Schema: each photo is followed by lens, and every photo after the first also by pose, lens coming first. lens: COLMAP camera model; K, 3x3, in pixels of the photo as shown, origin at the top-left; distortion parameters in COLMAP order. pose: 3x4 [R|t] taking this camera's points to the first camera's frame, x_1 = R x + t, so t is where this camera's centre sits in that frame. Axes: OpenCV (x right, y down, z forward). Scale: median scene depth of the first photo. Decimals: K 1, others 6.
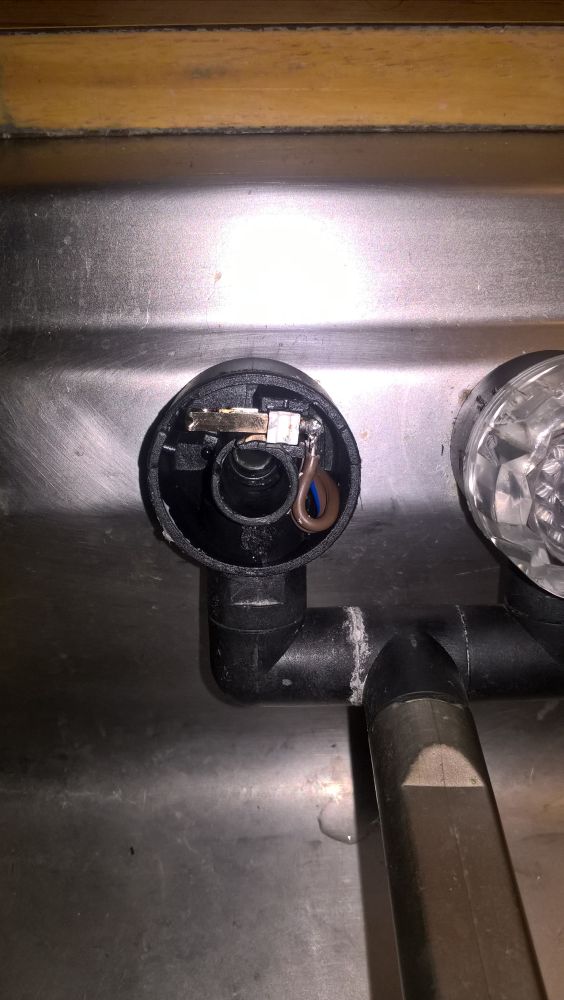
lens RADIAL K [[922.5, 0, 282.0], [0, 922.5, 500.0], [0, 0, 1]] dist [0.067759, -0.334058]
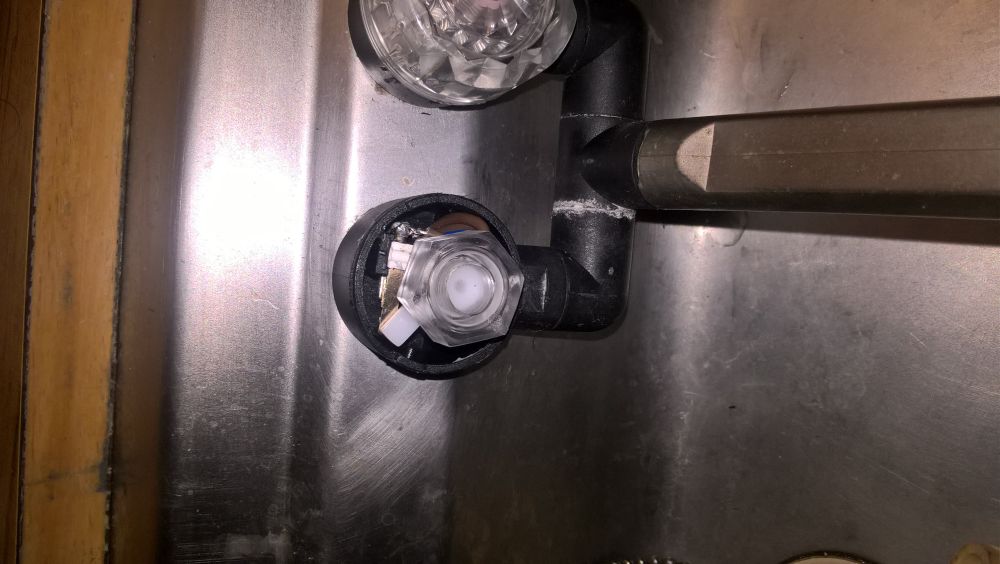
lens RADIAL K [[922.5, 0, 524.4], [0, 922.5, 298.4], [0, 0, 1]] dist [0.067759, -0.334058]
pose [[0.100674, -0.992621, -0.067587, 0.038025], [0.987387, 0.091337, 0.129322, -0.062348], [-0.122194, -0.079754, 0.989297, -0.164467]]
